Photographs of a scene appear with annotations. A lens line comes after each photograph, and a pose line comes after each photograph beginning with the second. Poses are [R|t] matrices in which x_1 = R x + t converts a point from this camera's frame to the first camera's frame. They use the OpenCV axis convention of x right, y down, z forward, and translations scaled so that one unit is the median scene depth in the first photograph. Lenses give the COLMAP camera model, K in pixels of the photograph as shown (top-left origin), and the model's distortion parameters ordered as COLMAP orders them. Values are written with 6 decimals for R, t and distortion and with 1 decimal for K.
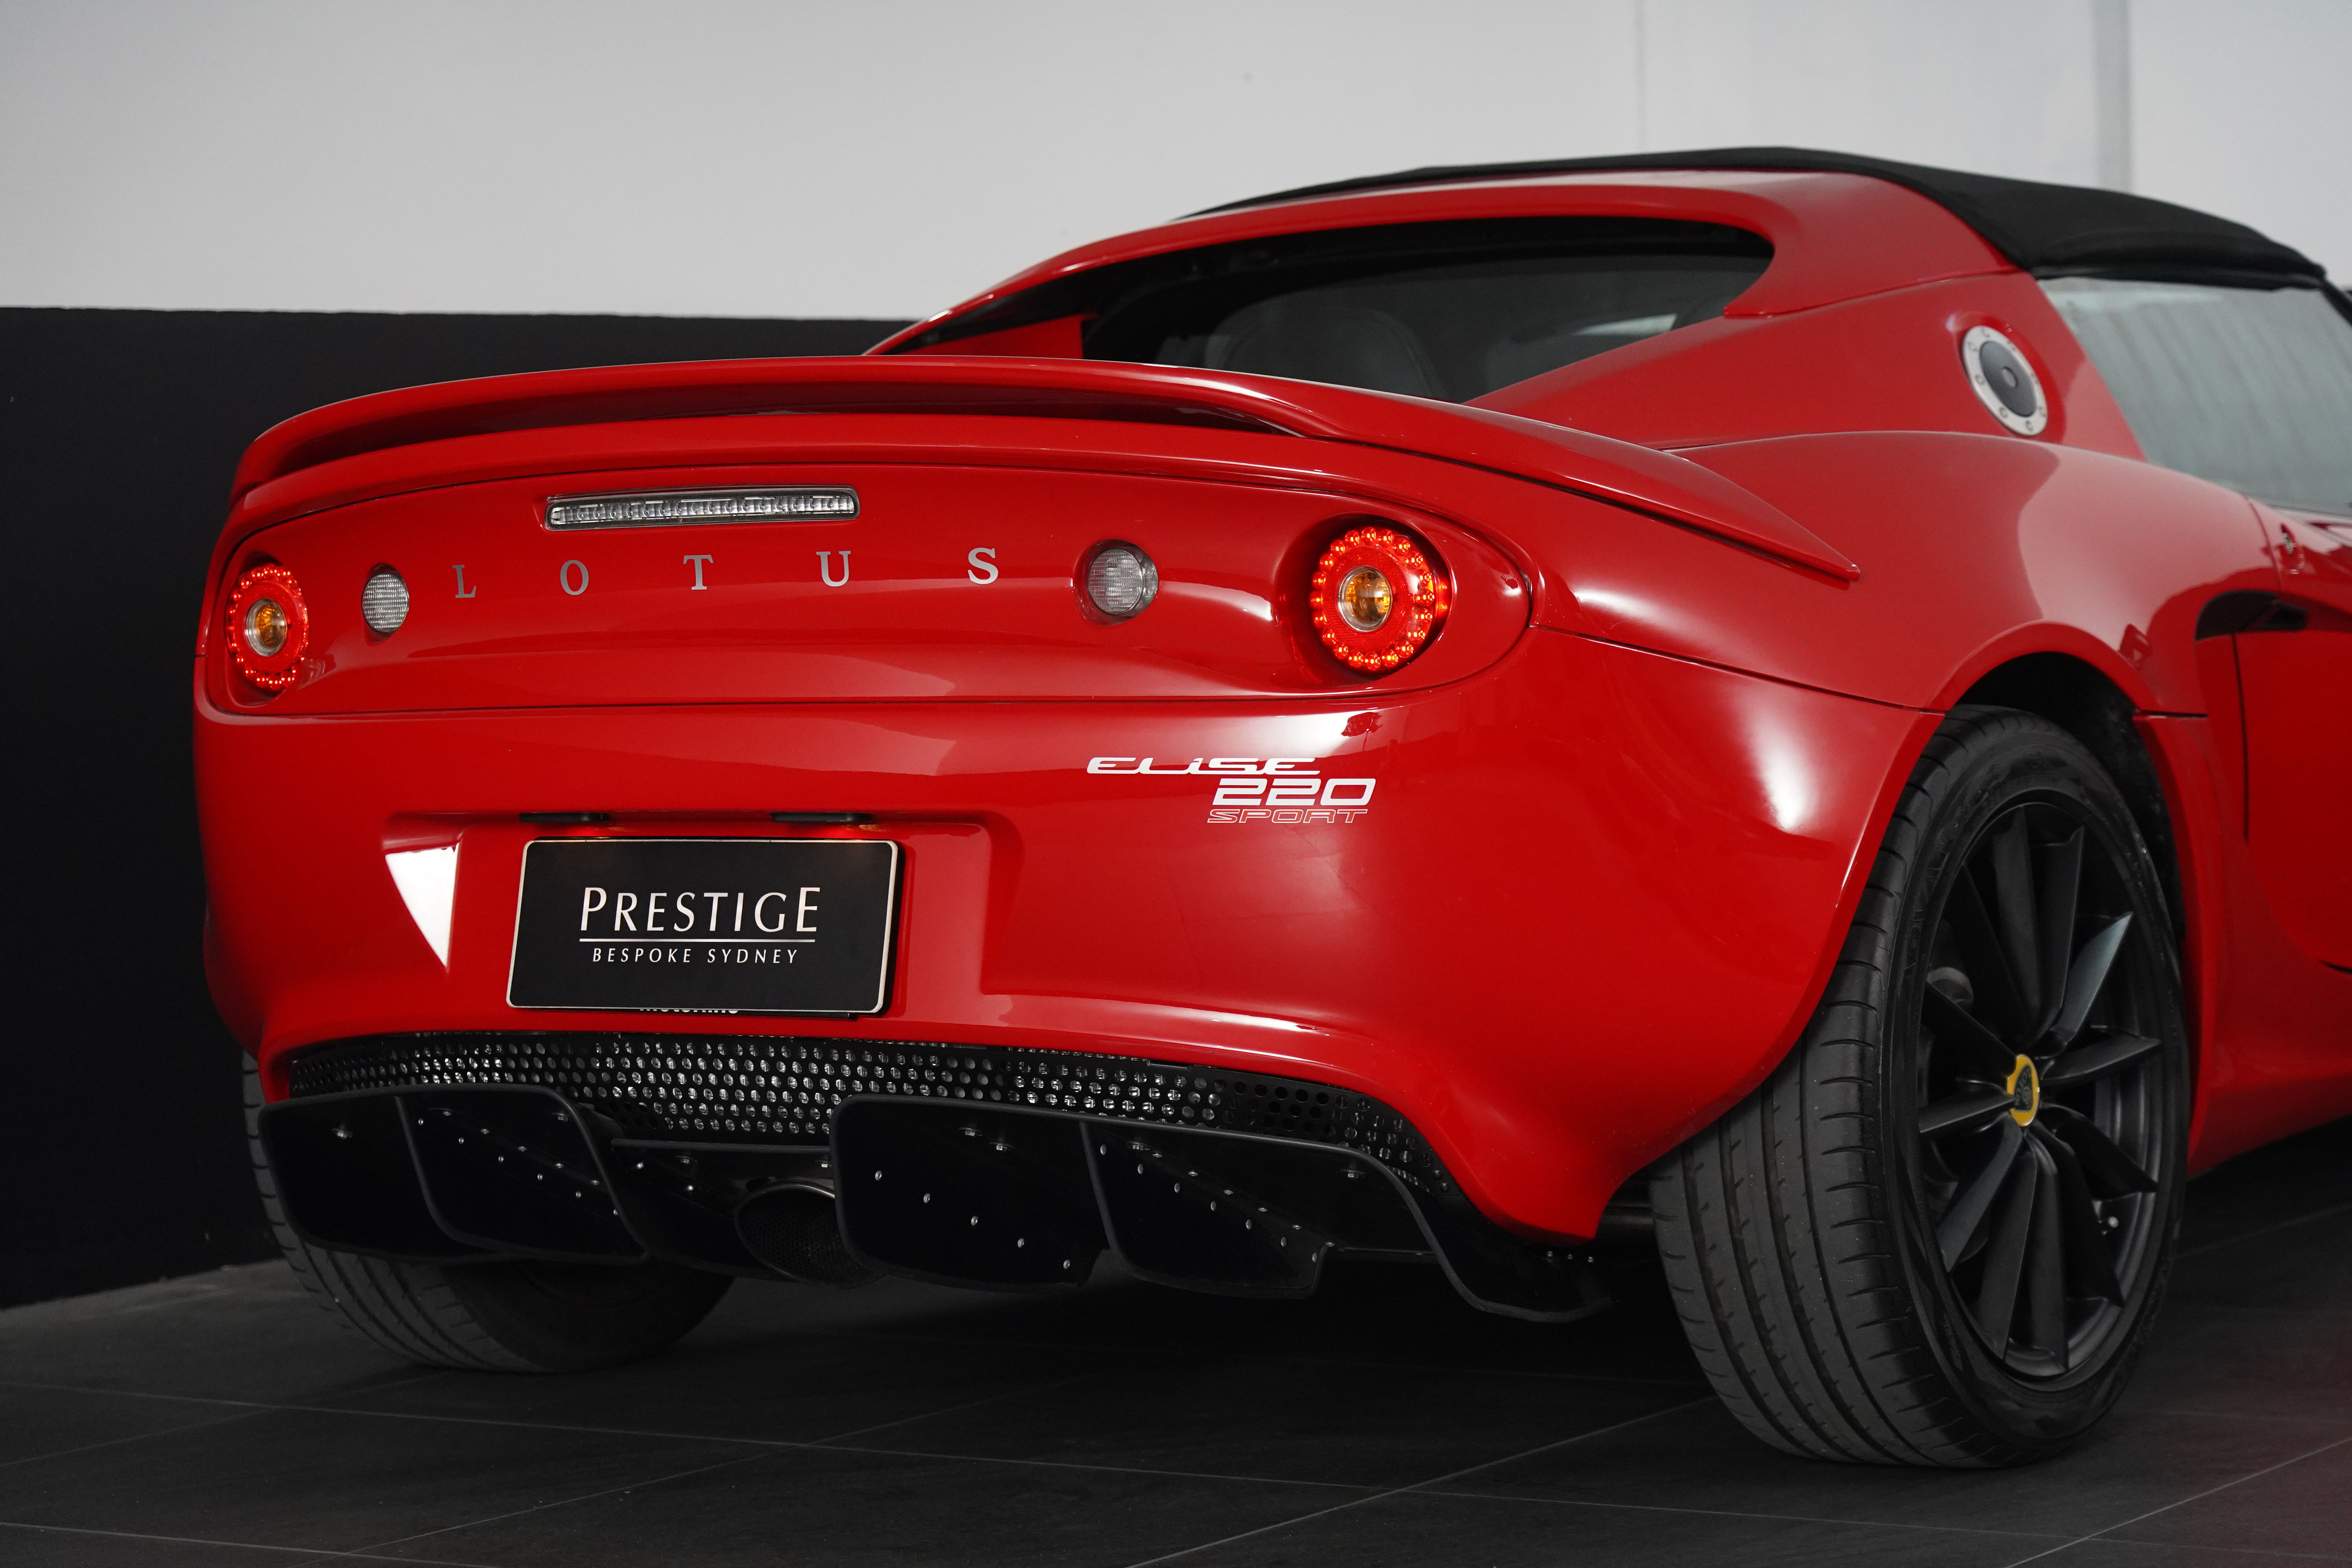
lens RADIAL K [[5826.6, 0, 1086.0], [0, 5826.6, 776.9], [0, 0, 1]] dist [0.029142, 0.000000]
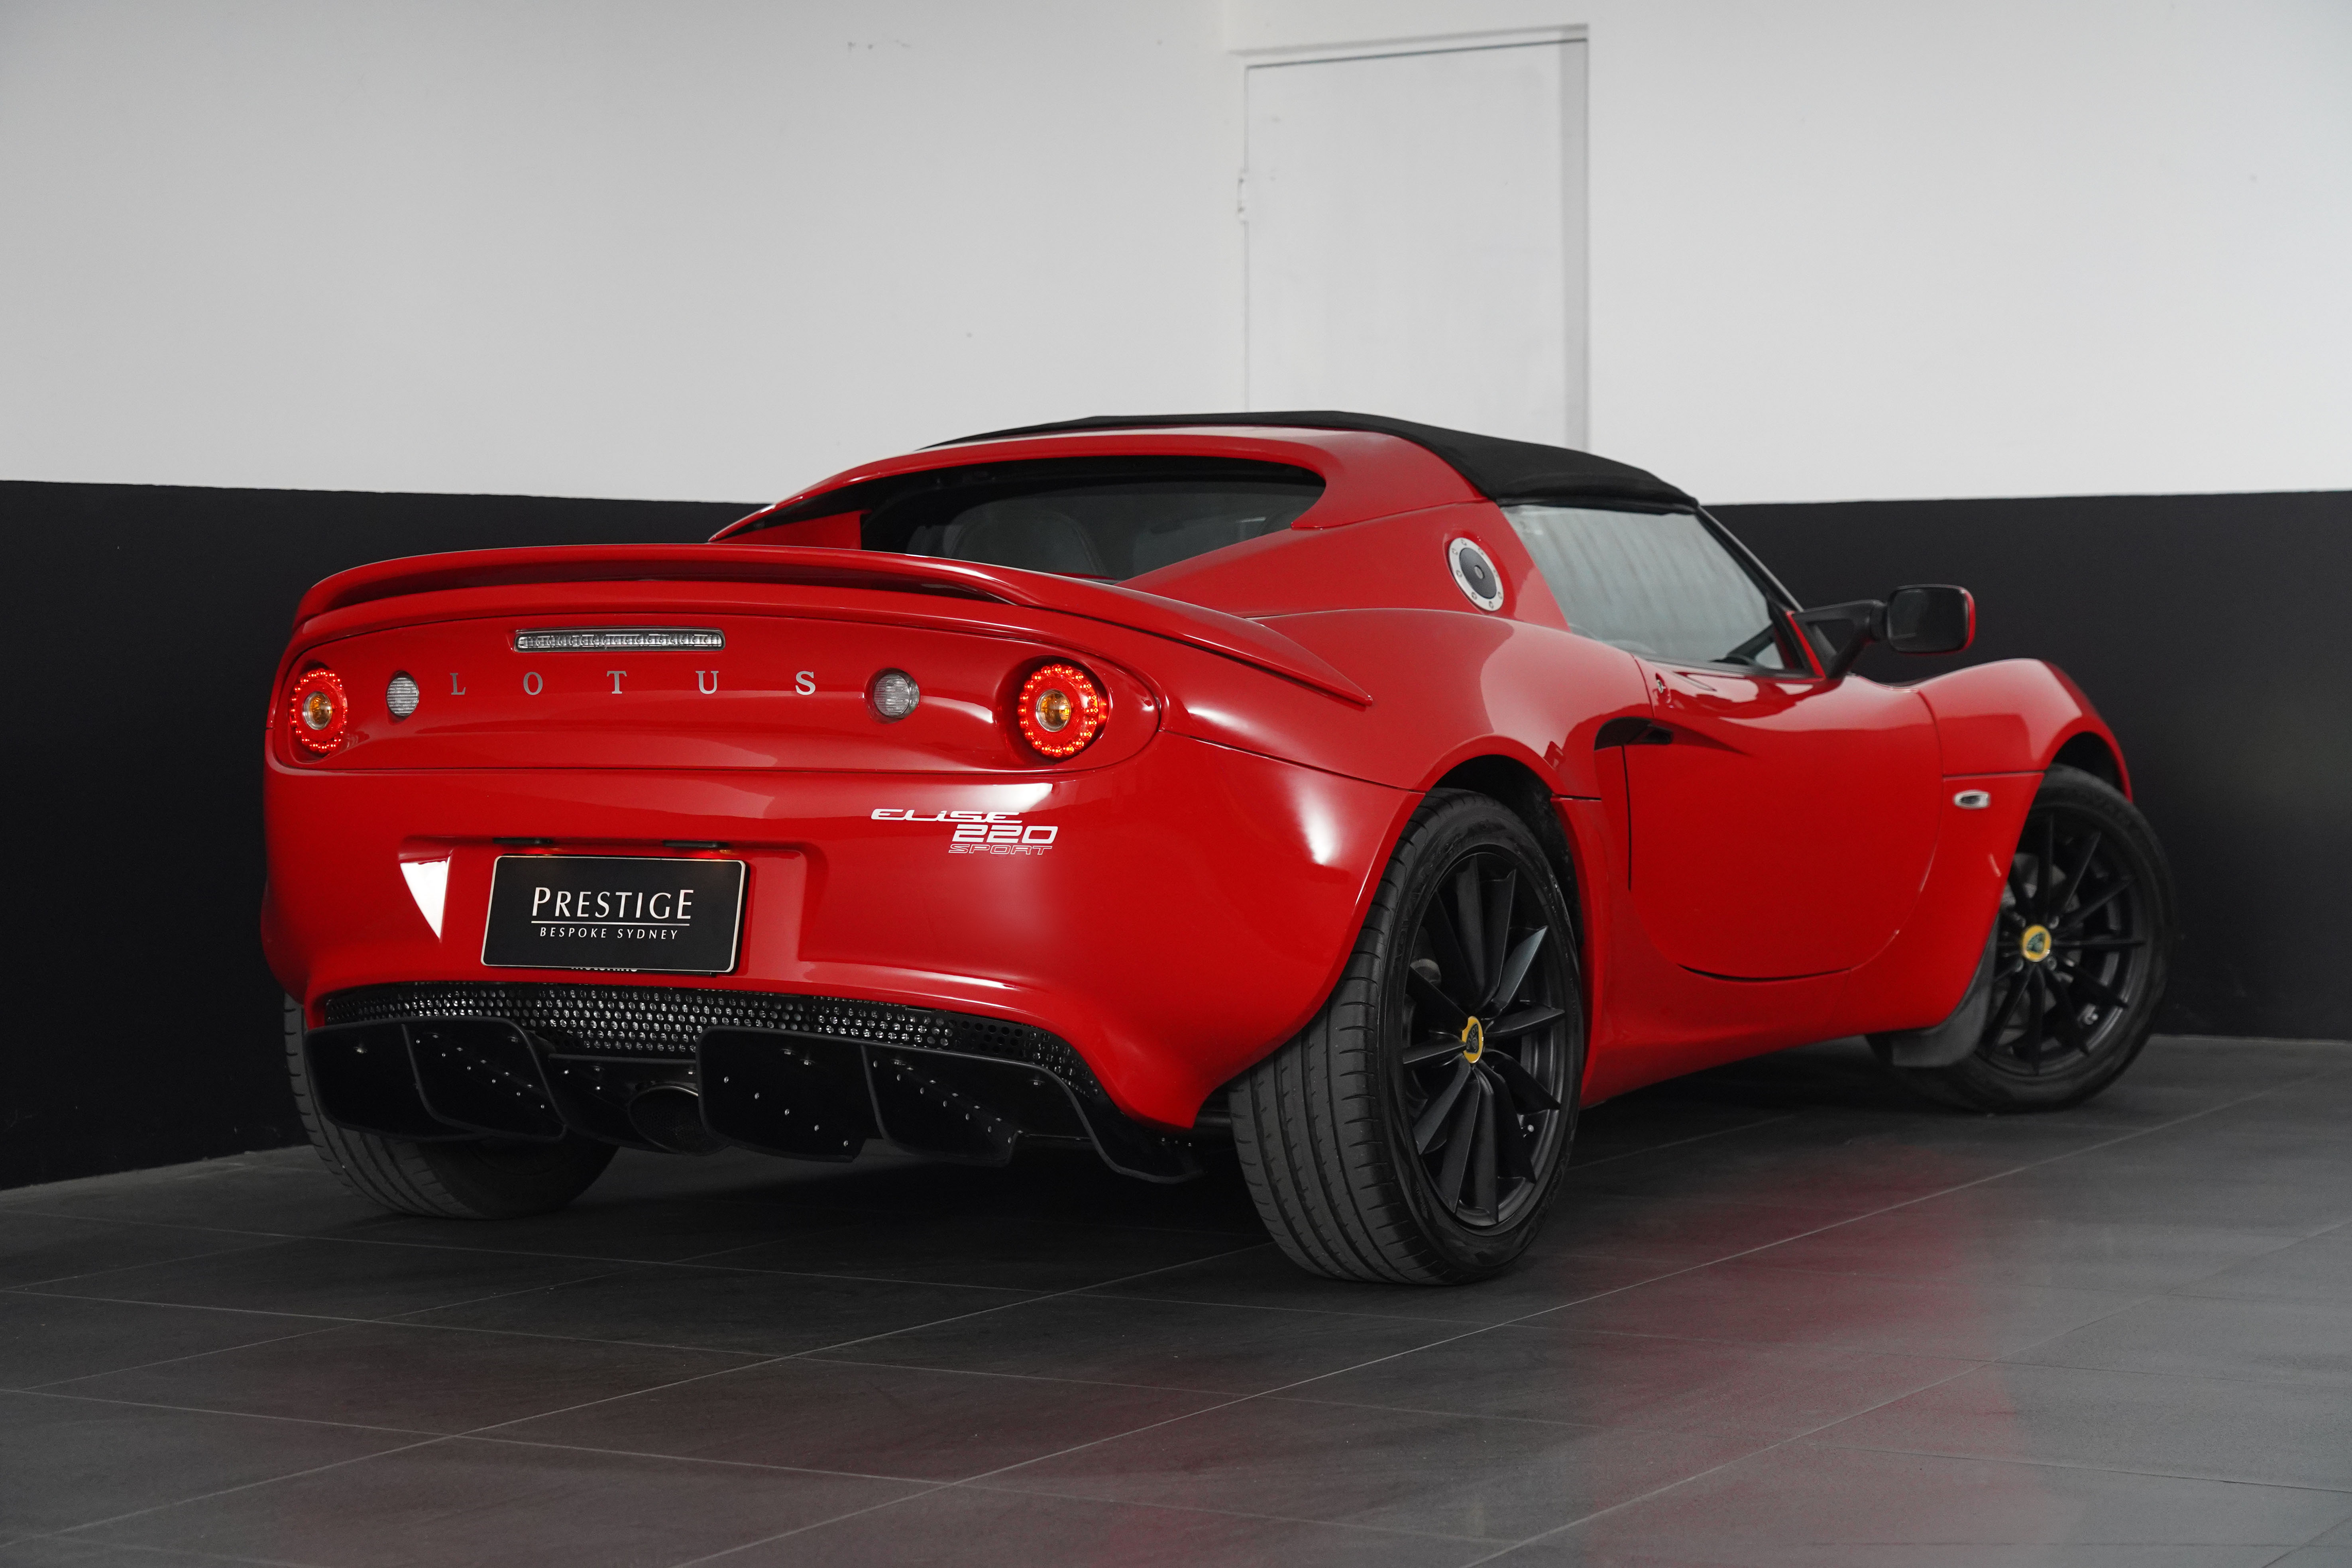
lens RADIAL K [[4397.9, 0, 1181.2], [0, 4397.9, 783.8], [0, 0, 1]] dist [0.075613, 0.000000]
pose [[0.996458, 0.022547, 0.081015, -0.011861], [-0.021579, 0.999685, -0.012802, 0.002982], [-0.081278, 0.011009, 0.996631, -0.158690]]
